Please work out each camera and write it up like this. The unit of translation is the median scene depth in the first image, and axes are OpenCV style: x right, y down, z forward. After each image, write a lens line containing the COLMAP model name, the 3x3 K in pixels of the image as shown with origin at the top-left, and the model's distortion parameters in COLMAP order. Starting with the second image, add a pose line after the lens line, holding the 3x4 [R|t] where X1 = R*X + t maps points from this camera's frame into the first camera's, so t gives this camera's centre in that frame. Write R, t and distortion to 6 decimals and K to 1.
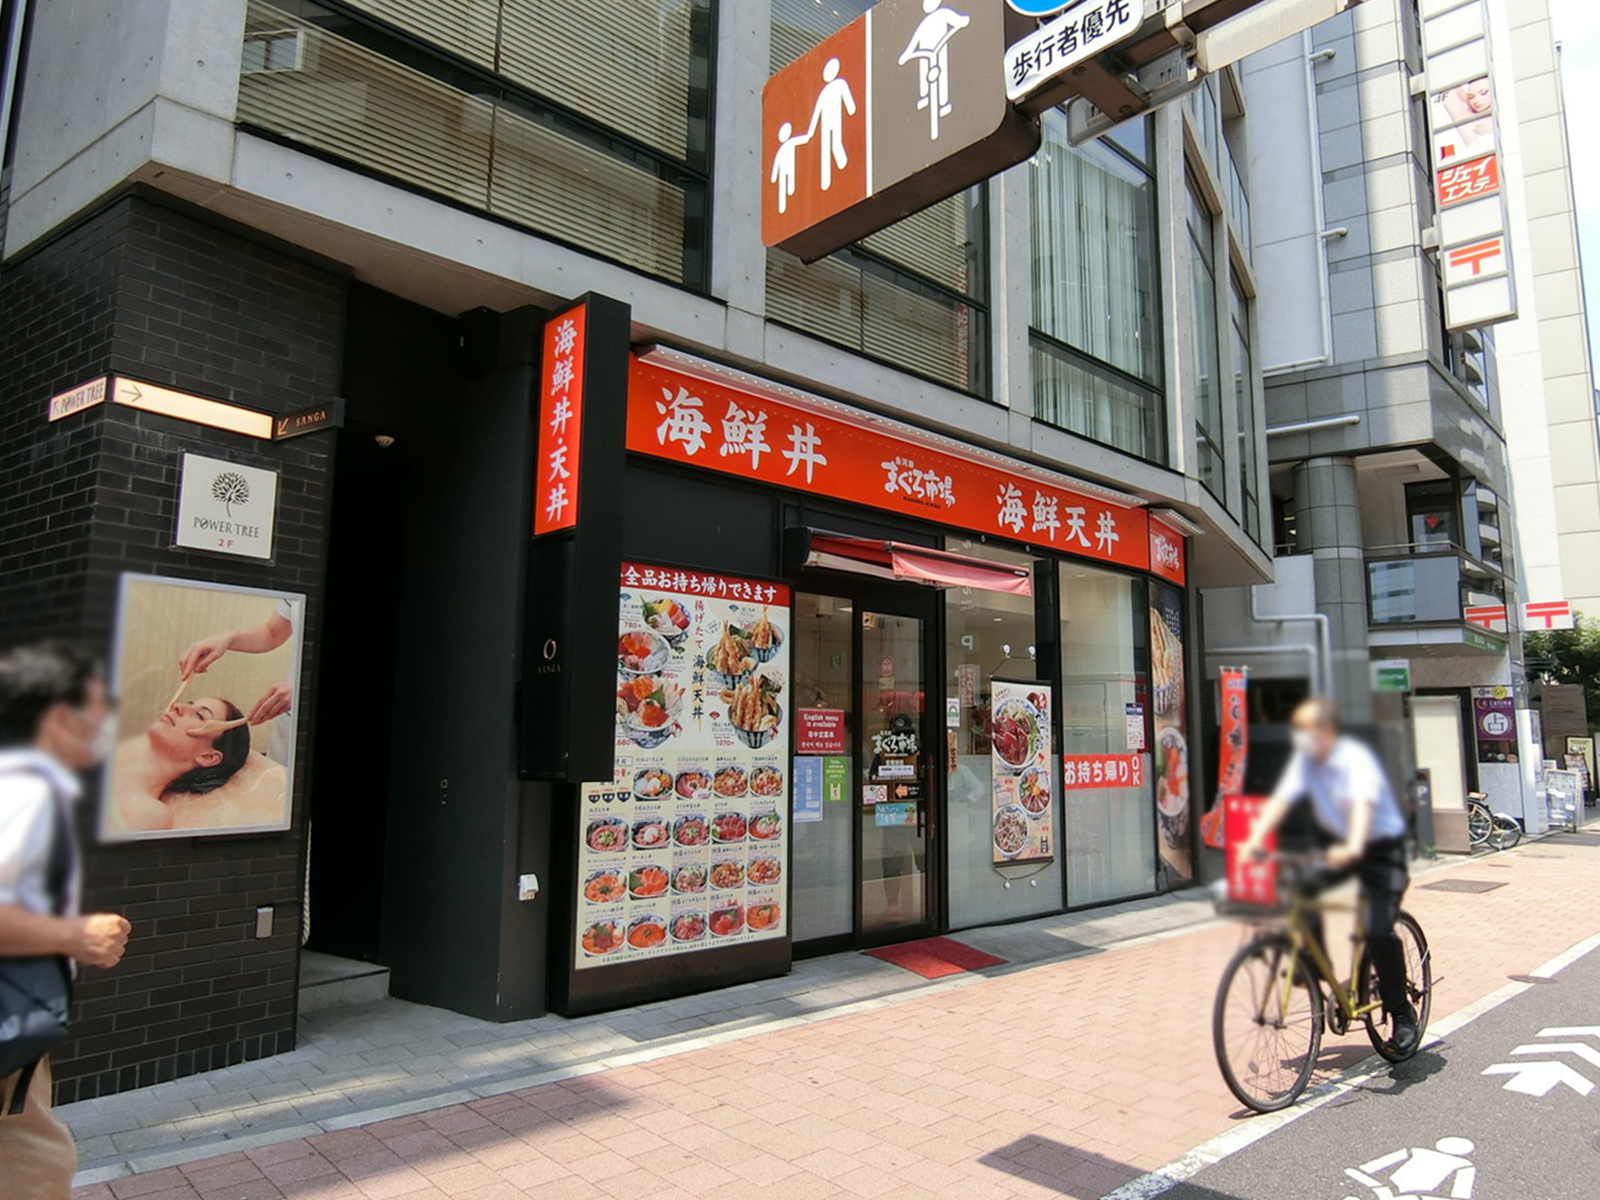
lens RADIAL K [[1087.8, 0, 800.0], [0, 1087.8, 600.0], [0, 0, 1]] dist [-0.007085, -0.000746]
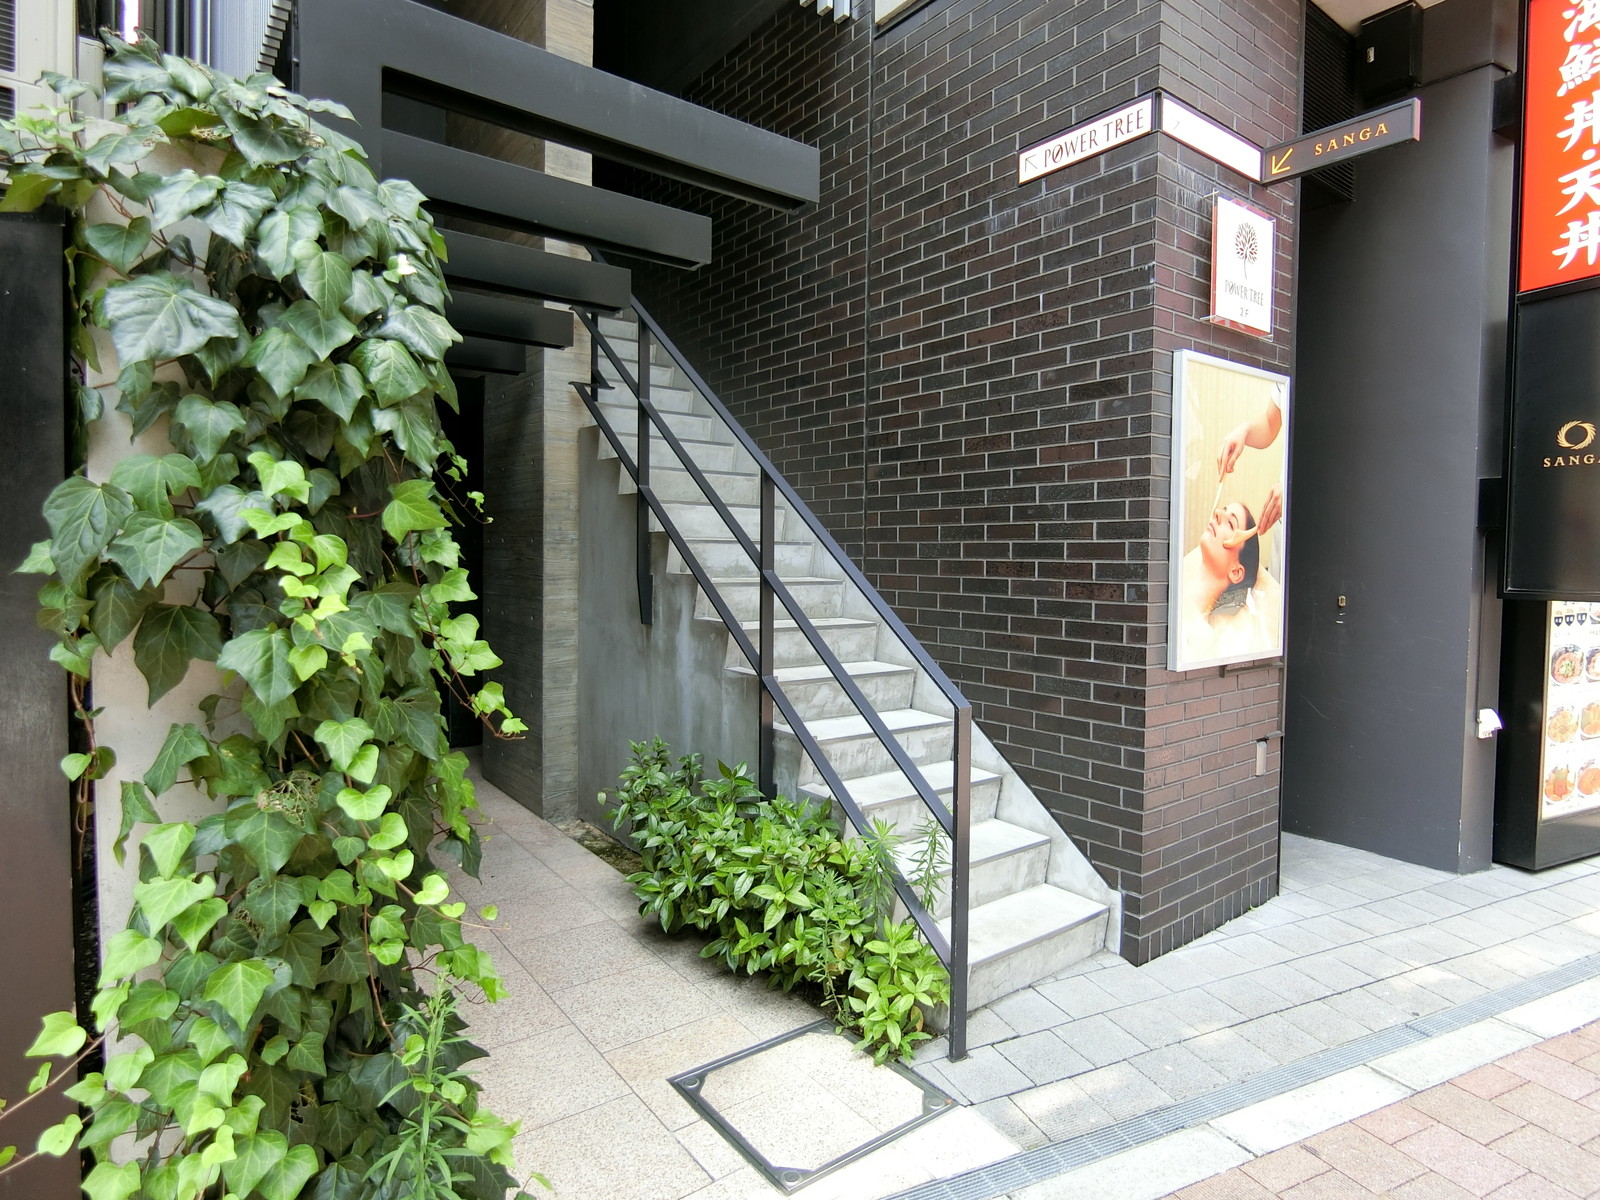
lens RADIAL K [[917.2, 0, 800.0], [0, 917.2, 600.0], [0, 0, 1]] dist [-0.000906, -0.000319]
pose [[0.945588, 0.013347, -0.325092, -0.578073], [0.045855, 0.983719, 0.173763, 0.023379], [0.322118, -0.179215, 0.929582, 0.200297]]
